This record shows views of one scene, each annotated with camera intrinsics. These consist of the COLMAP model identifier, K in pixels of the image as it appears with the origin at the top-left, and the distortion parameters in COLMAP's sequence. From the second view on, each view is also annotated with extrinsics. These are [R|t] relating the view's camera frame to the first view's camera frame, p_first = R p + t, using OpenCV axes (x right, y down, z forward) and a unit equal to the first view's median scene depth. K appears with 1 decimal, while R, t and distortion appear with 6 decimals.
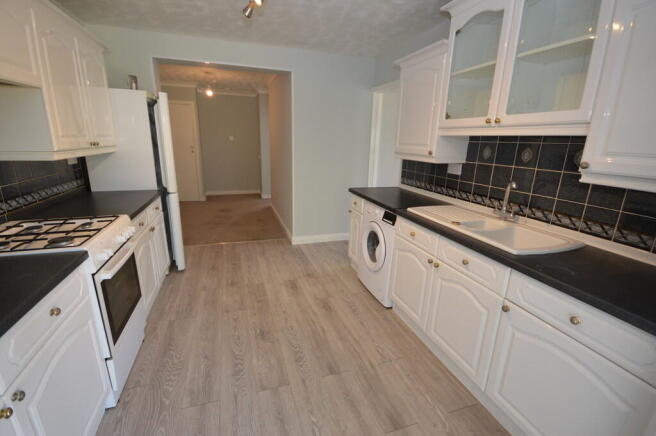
lens RADIAL K [[289.7, 0, 333.8], [0, 289.7, 217.1], [0, 0, 1]] dist [0.004690, 0.000191]
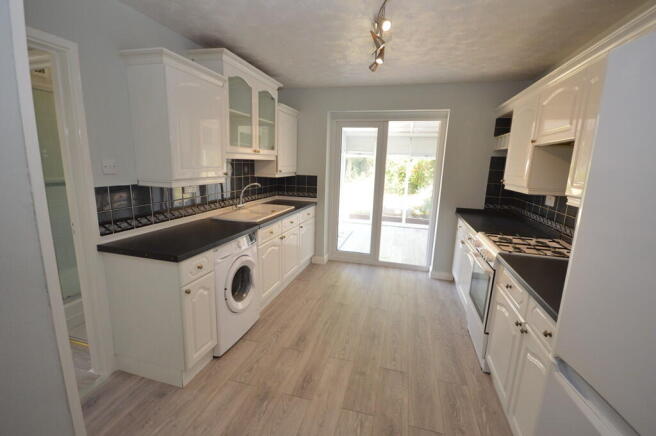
lens RADIAL K [[289.7, 0, 333.1], [0, 289.7, 217.3], [0, 0, 1]] dist [0.004690, 0.000191]
pose [[-0.828840, -0.141280, 0.541355, -0.582723], [0.108270, 0.908799, 0.402941, -0.434005], [-0.548910, 0.392586, -0.737952, 1.527202]]
